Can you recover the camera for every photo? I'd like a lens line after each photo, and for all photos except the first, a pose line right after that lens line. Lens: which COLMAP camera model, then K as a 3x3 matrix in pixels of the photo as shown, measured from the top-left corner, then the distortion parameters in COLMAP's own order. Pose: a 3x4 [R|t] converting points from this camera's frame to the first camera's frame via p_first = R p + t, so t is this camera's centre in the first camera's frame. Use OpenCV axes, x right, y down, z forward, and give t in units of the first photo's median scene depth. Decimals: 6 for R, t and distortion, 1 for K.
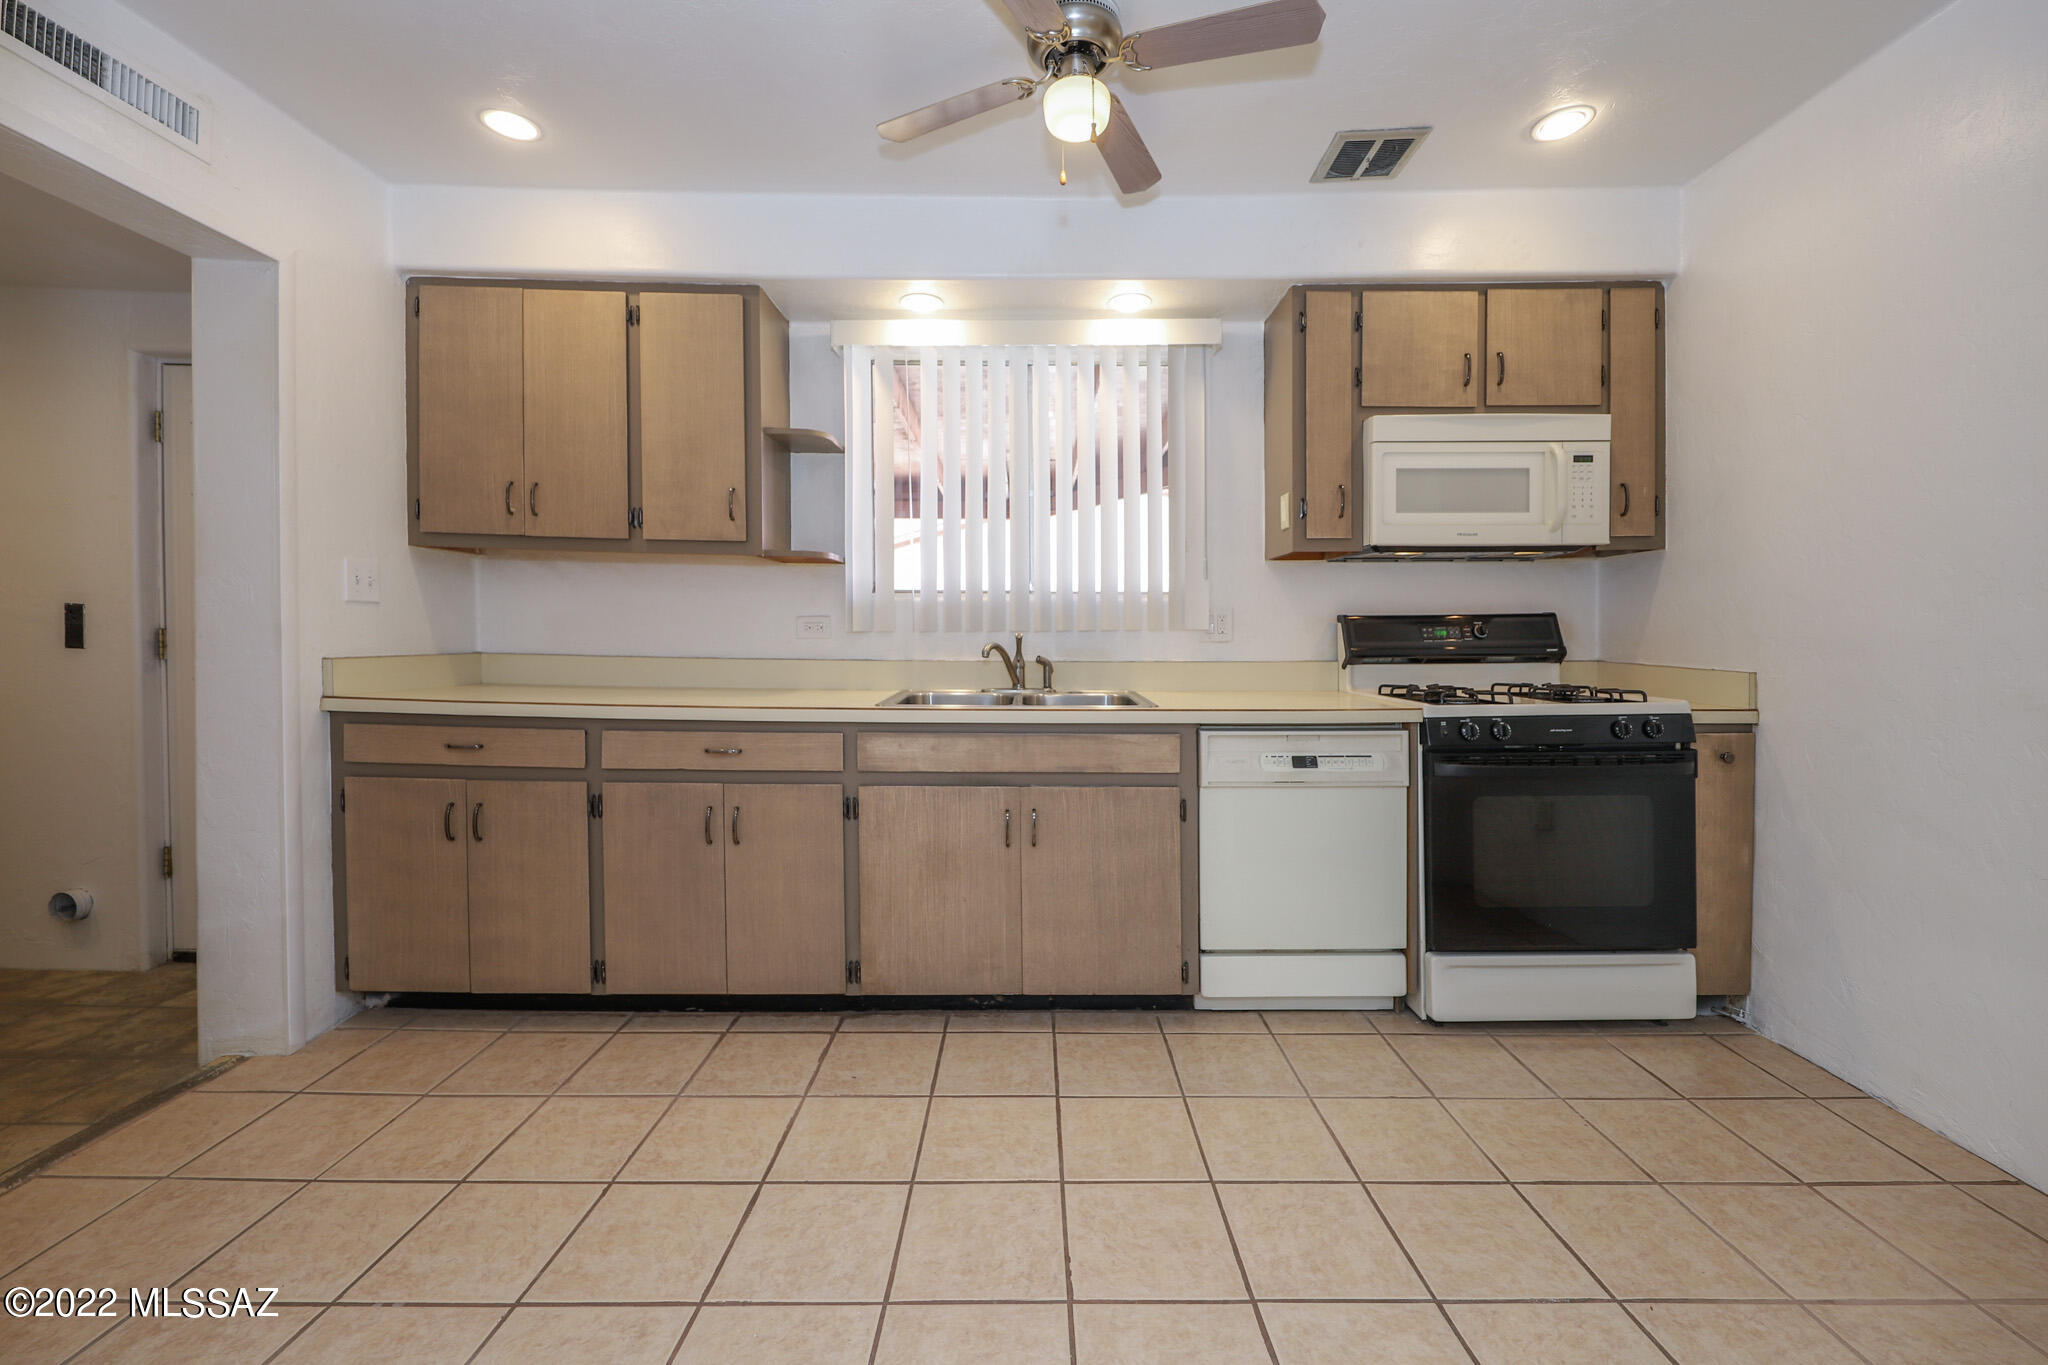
lens RADIAL K [[822.9, 0, 1029.9], [0, 822.9, 617.7], [0, 0, 1]] dist [-0.001119, -0.000251]
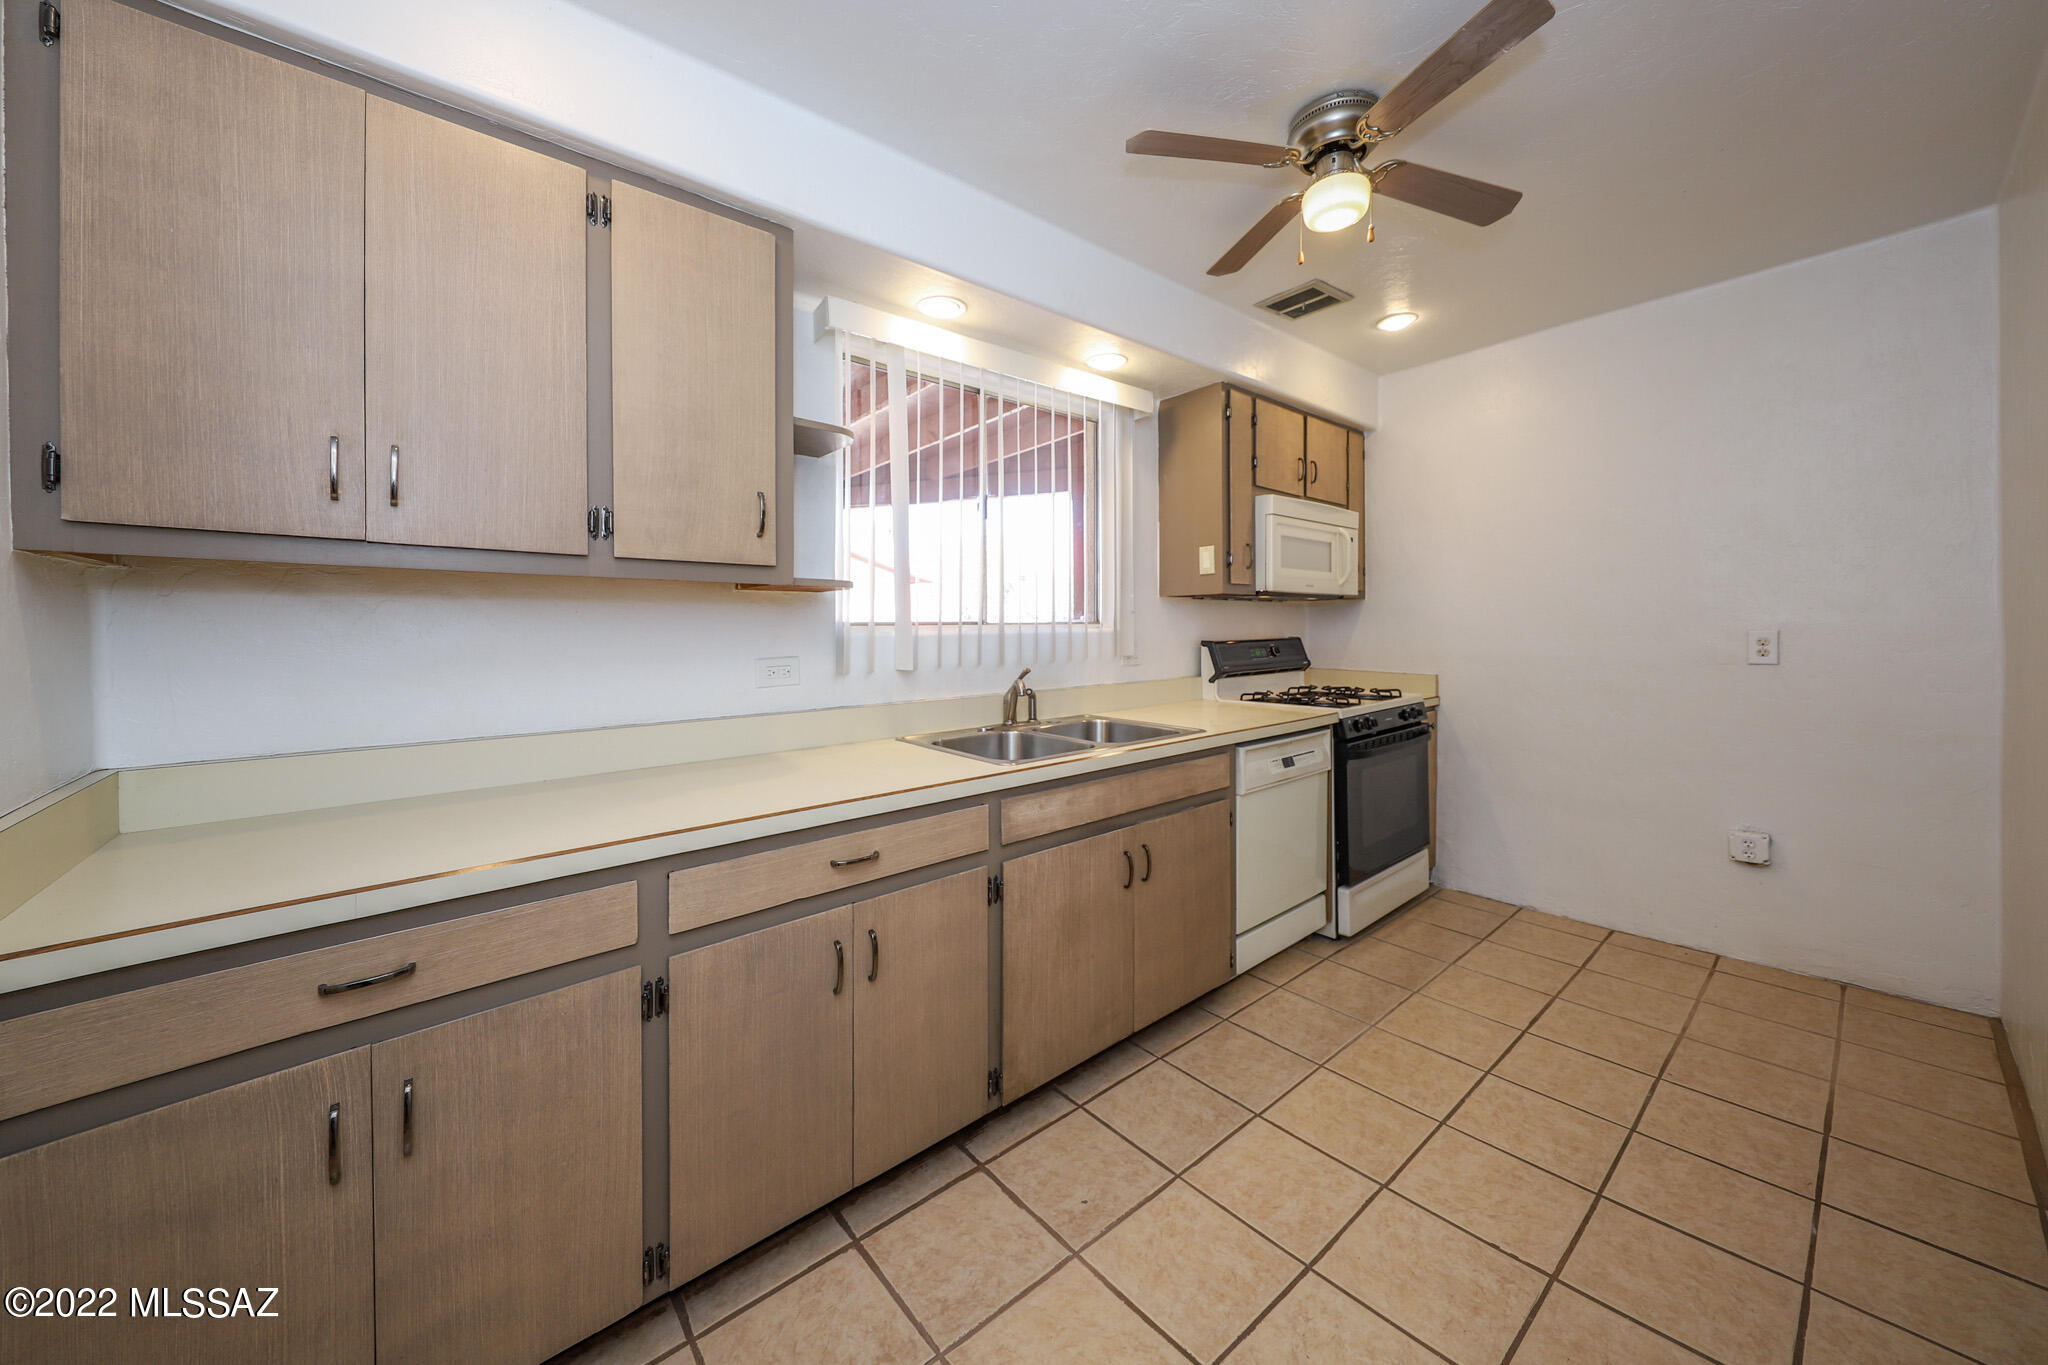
lens RADIAL K [[699.2, 0, 1030.3], [0, 699.2, 609.2], [0, 0, 1]] dist [-0.000249, -0.000077]
pose [[0.768118, 0.001466, 0.640306, -0.650095], [0.008582, 0.999884, -0.012585, -0.049336], [-0.640251, 0.015161, 0.768017, 0.416037]]
